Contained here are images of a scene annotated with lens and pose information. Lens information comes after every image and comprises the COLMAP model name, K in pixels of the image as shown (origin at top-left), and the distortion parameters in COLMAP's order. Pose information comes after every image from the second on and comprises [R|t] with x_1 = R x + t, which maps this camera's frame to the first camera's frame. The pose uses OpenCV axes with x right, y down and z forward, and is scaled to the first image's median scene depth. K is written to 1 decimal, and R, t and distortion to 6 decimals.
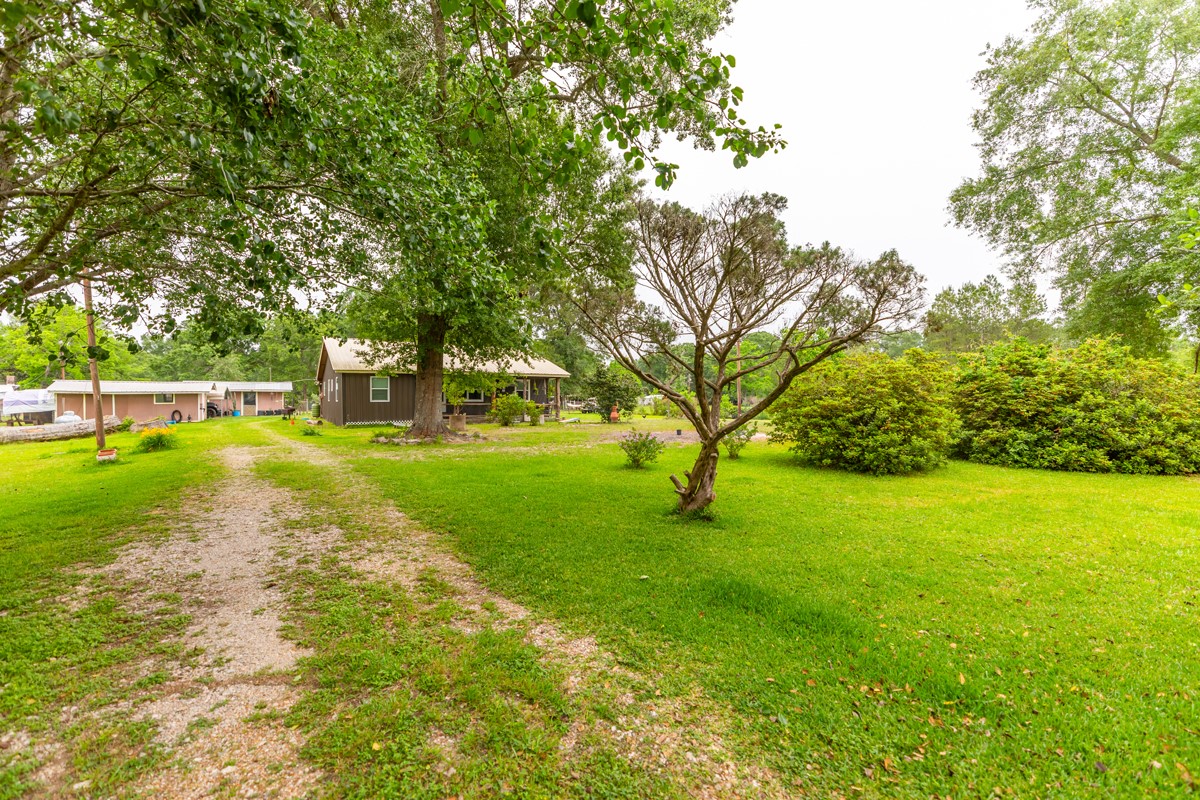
lens RADIAL K [[560.3, 0, 600.1], [0, 560.3, 421.0], [0, 0, 1]] dist [-0.000207, -0.000055]
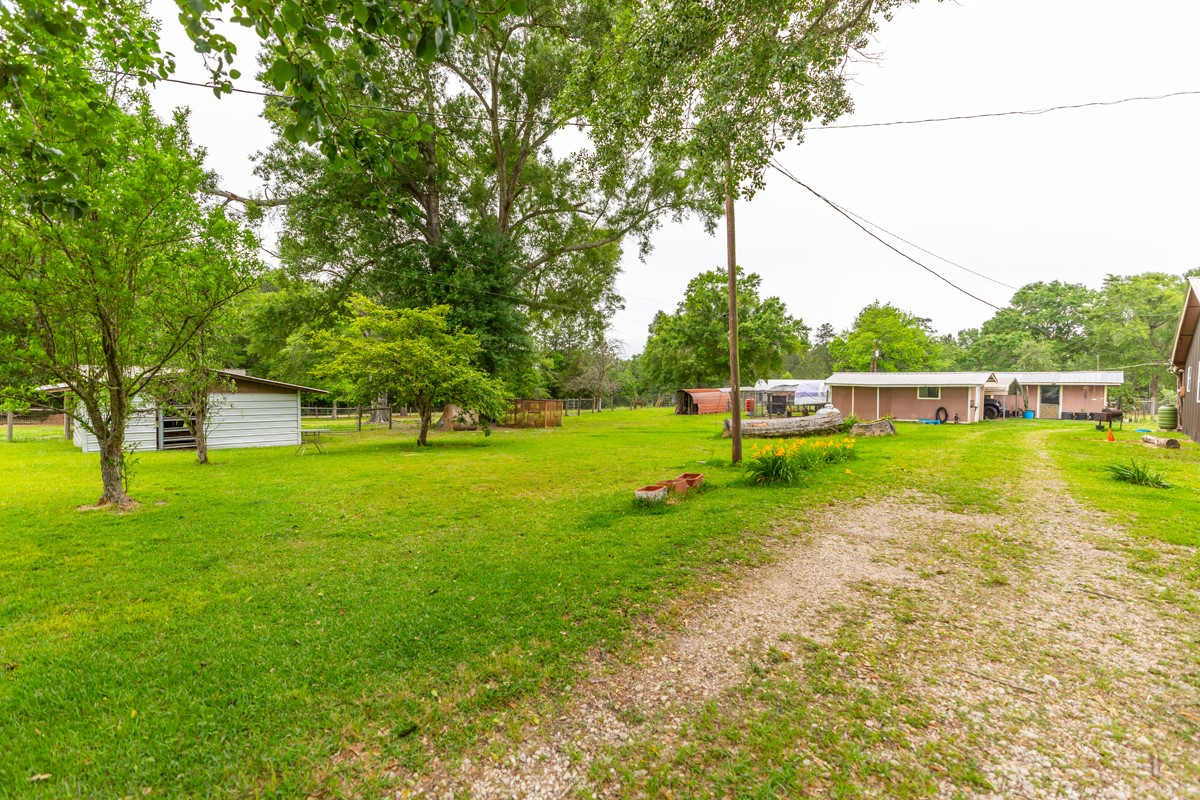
lens RADIAL K [[522.4, 0, 600.0], [0, 522.4, 400.0], [0, 0, 1]] dist [-0.000765, 0.000077]
pose [[0.261167, 0.028728, -0.964866, -0.145509], [-0.055312, 0.998360, 0.014754, -0.013015], [0.963708, 0.049515, 0.262328, 0.303300]]
